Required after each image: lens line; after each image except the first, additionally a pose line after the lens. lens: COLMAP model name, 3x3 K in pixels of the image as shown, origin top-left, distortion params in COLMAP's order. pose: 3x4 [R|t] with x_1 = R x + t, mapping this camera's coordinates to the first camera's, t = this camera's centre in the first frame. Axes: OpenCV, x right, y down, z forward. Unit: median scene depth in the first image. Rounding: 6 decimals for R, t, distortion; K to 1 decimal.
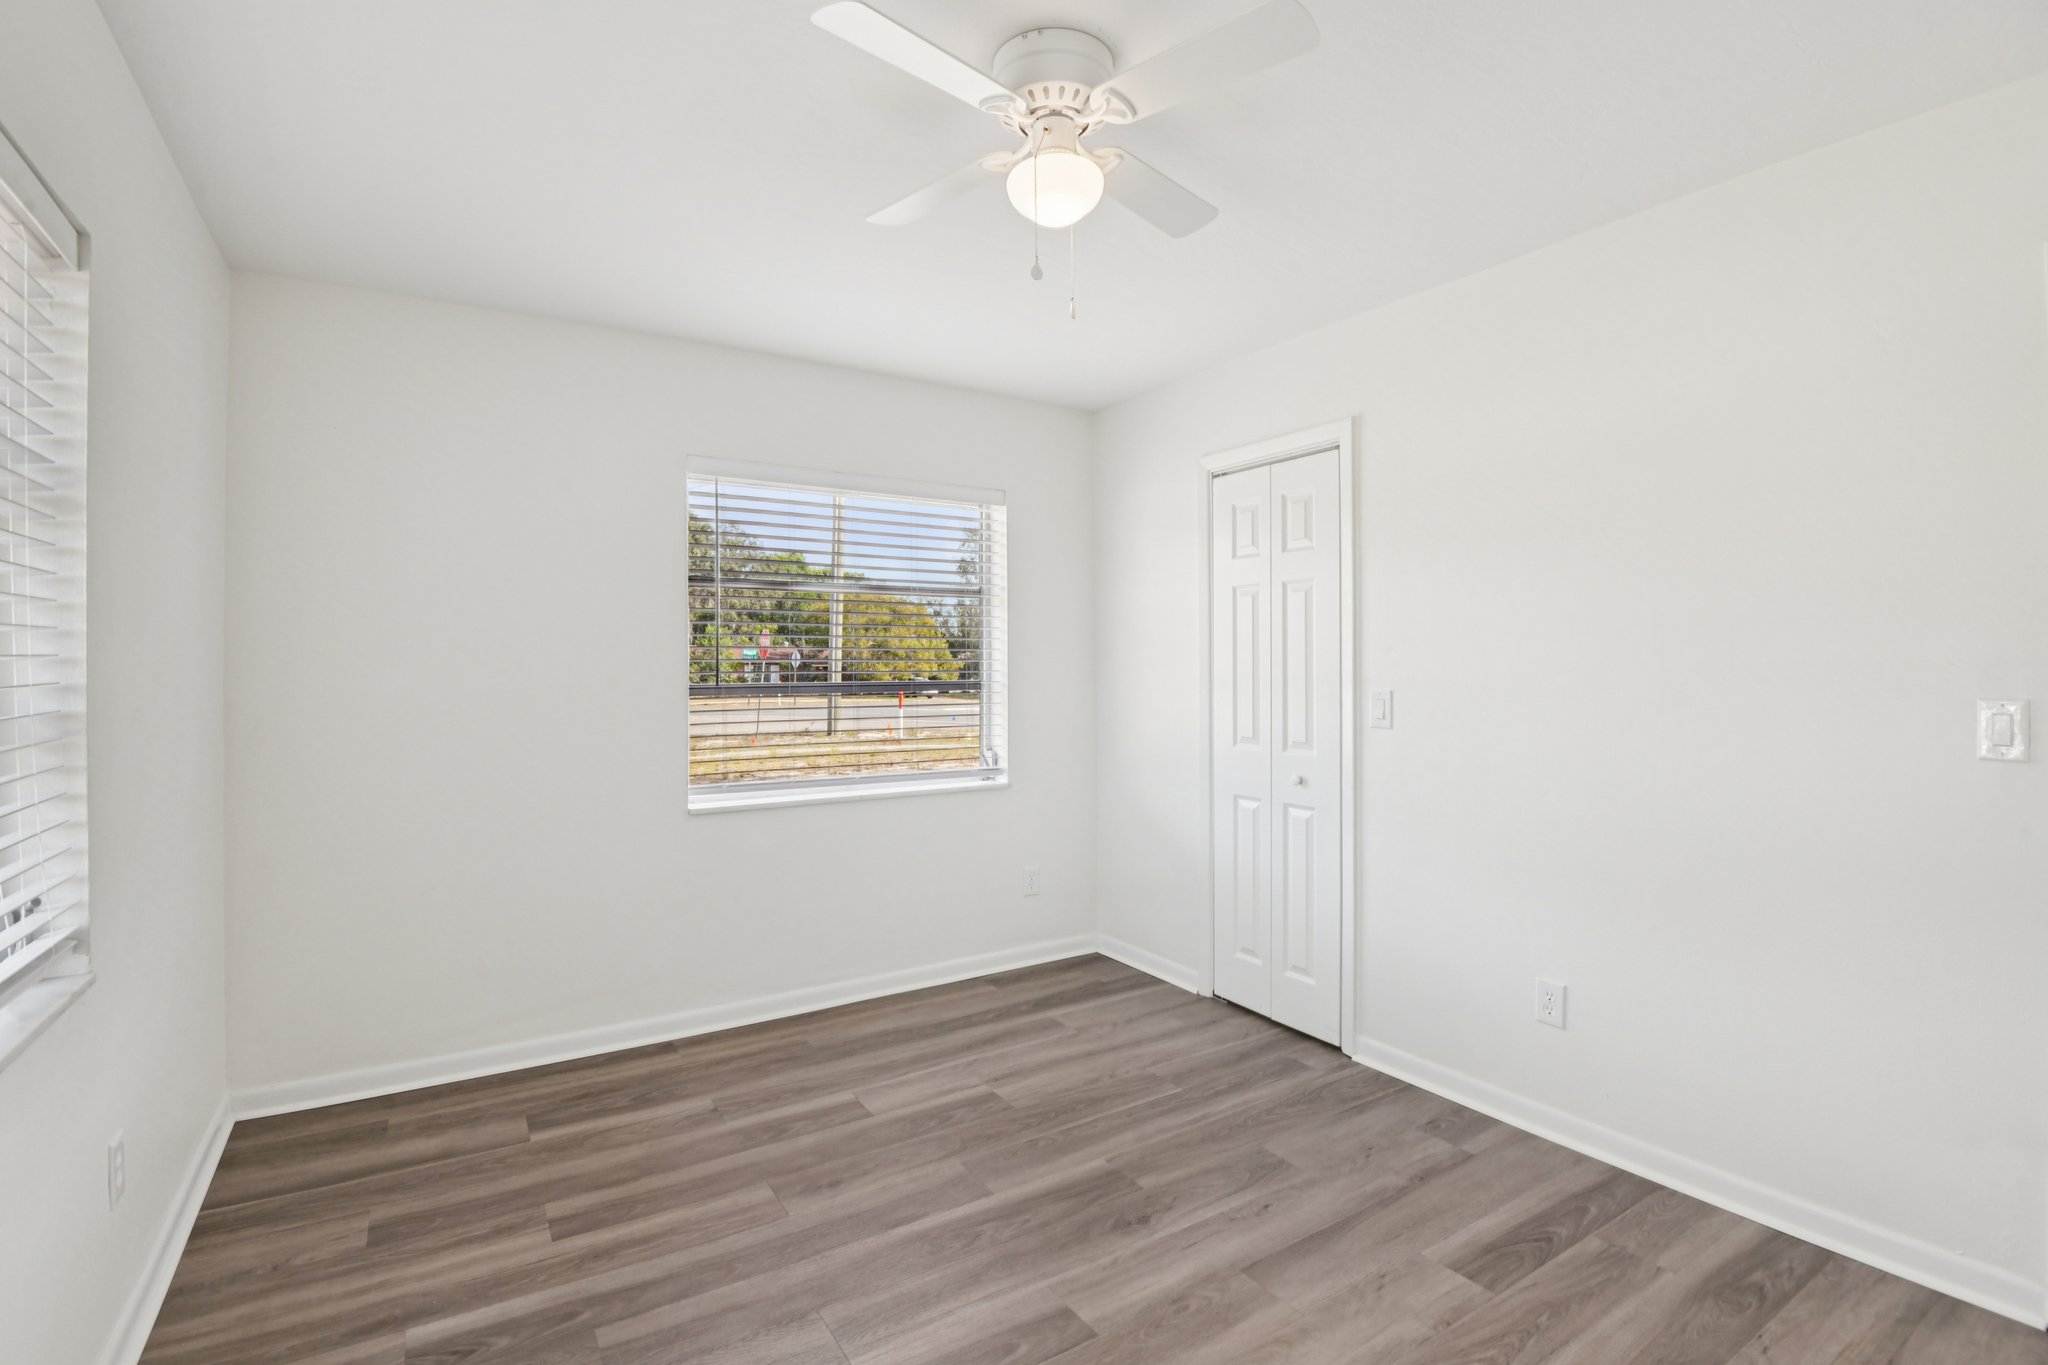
lens RADIAL K [[973.9, 0, 1028.7], [0, 973.9, 670.9], [0, 0, 1]] dist [-0.015800, -0.015960]
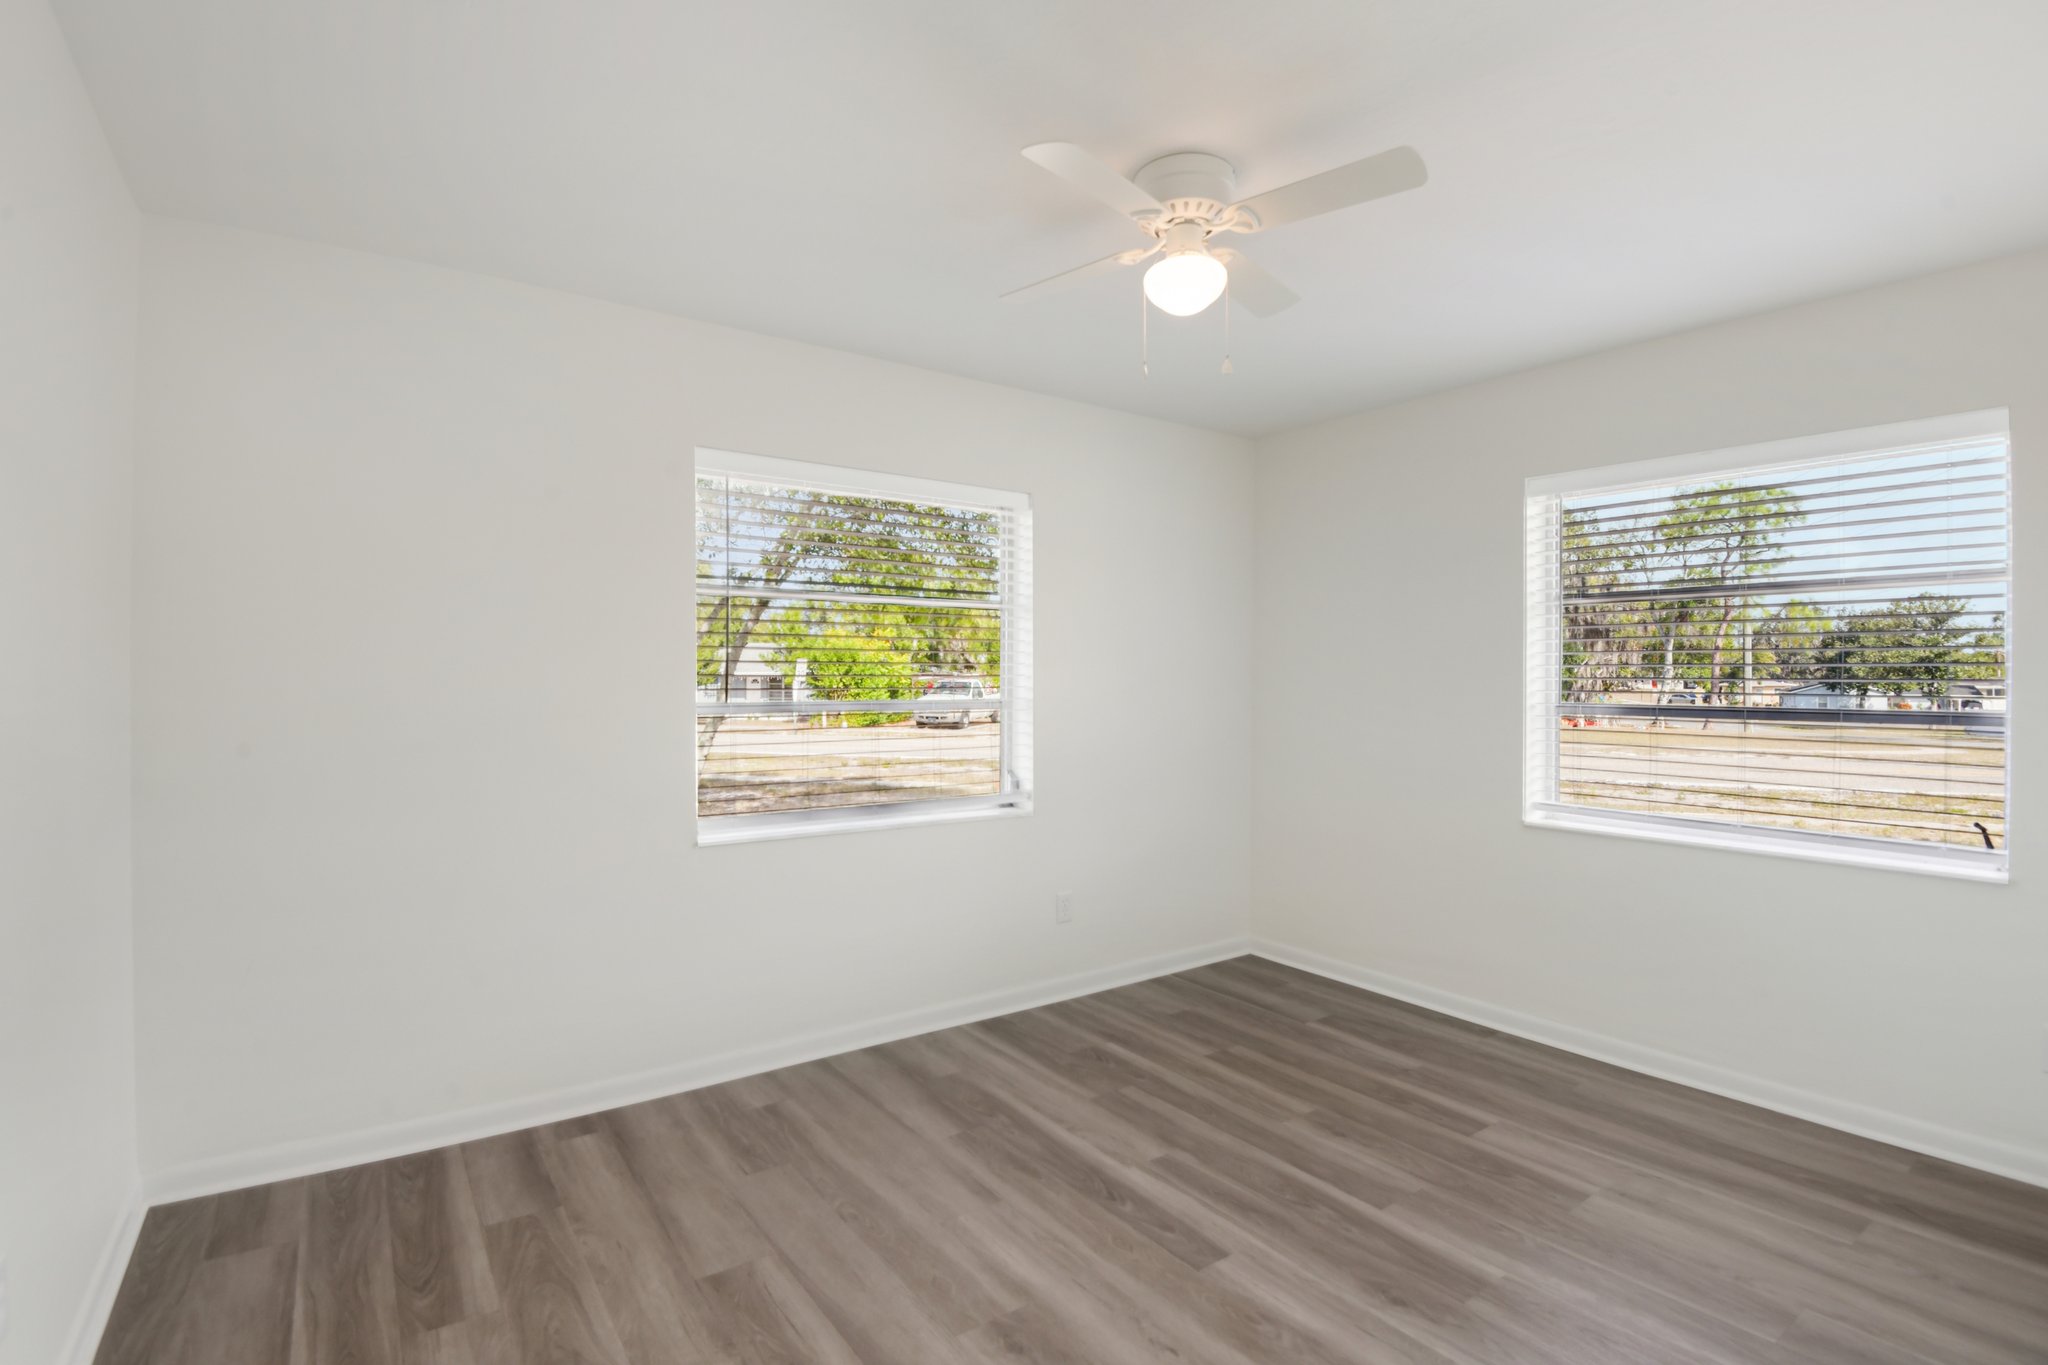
lens RADIAL K [[973.9, 0, 1028.7], [0, 973.9, 670.9], [0, 0, 1]] dist [-0.015800, -0.015960]
pose [[0.064105, 0.004035, -0.997935, 0.878003], [-0.021881, 0.999757, 0.002636, -0.015302], [0.997703, 0.021667, 0.064177, 0.518792]]
